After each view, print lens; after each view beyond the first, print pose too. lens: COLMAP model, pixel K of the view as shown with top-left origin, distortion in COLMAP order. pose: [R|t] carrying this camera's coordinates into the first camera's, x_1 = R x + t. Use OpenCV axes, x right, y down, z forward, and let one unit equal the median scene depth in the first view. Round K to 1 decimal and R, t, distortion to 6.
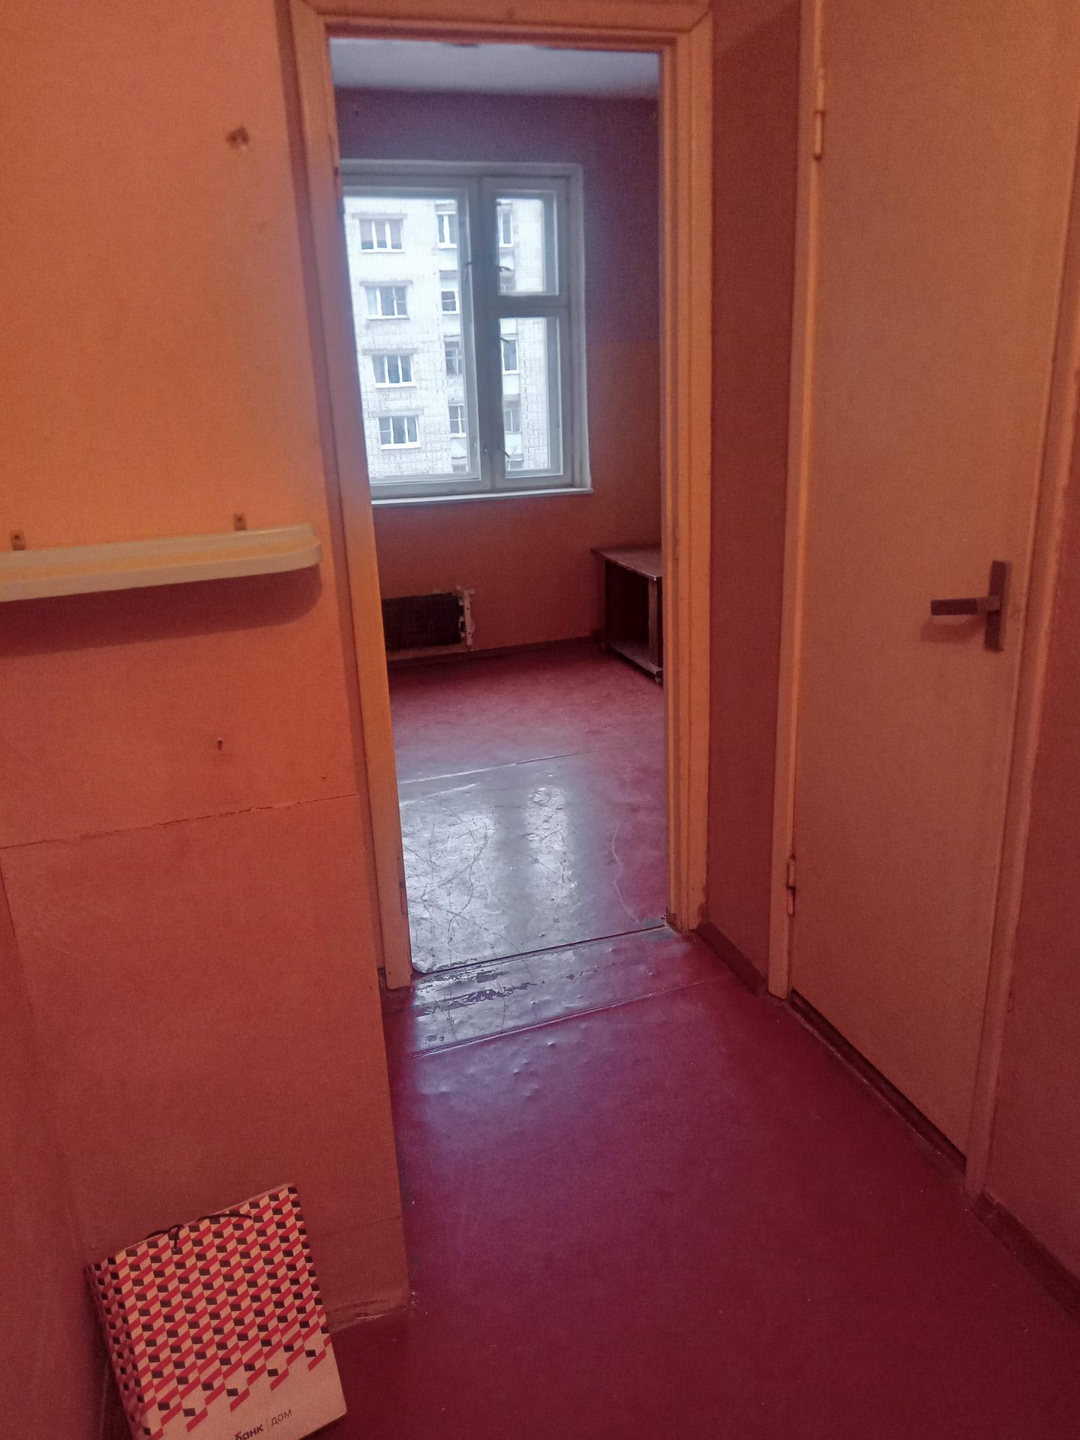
lens RADIAL K [[1056.8, 0, 534.8], [0, 1056.8, 721.4], [0, 0, 1]] dist [0.035377, -0.041436]
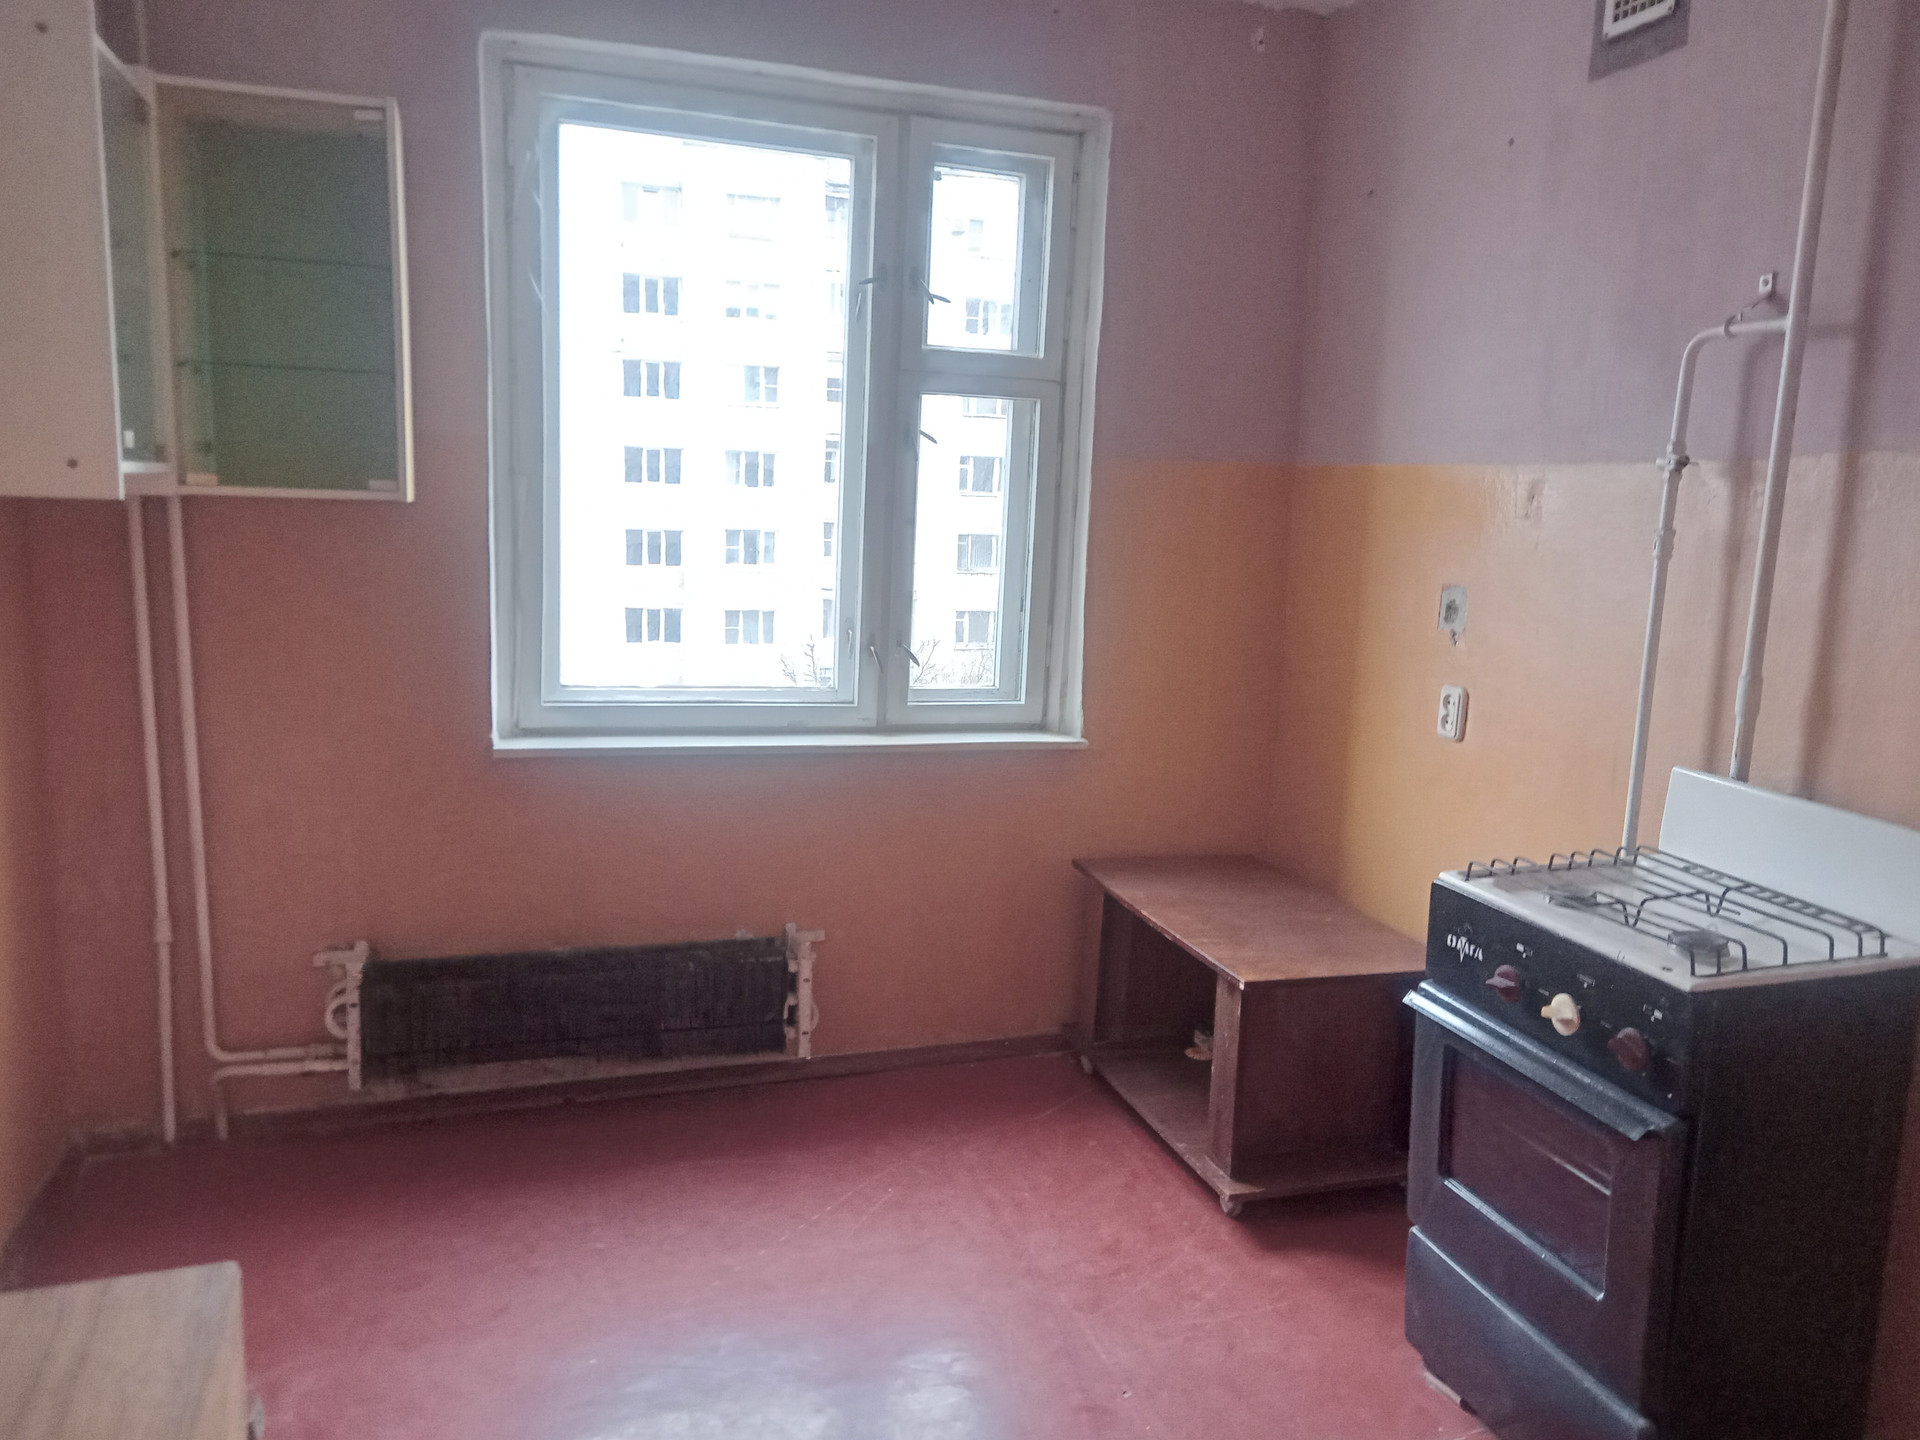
lens RADIAL K [[1409.1, 0, 955.3], [0, 1409.1, 712.7], [0, 0, 1]] dist [0.035377, -0.041436]
pose [[0.996982, 0.074005, 0.023435, -0.021154], [-0.069400, 0.984993, -0.158025, -0.127074], [-0.034778, 0.155922, 0.987157, 0.366091]]
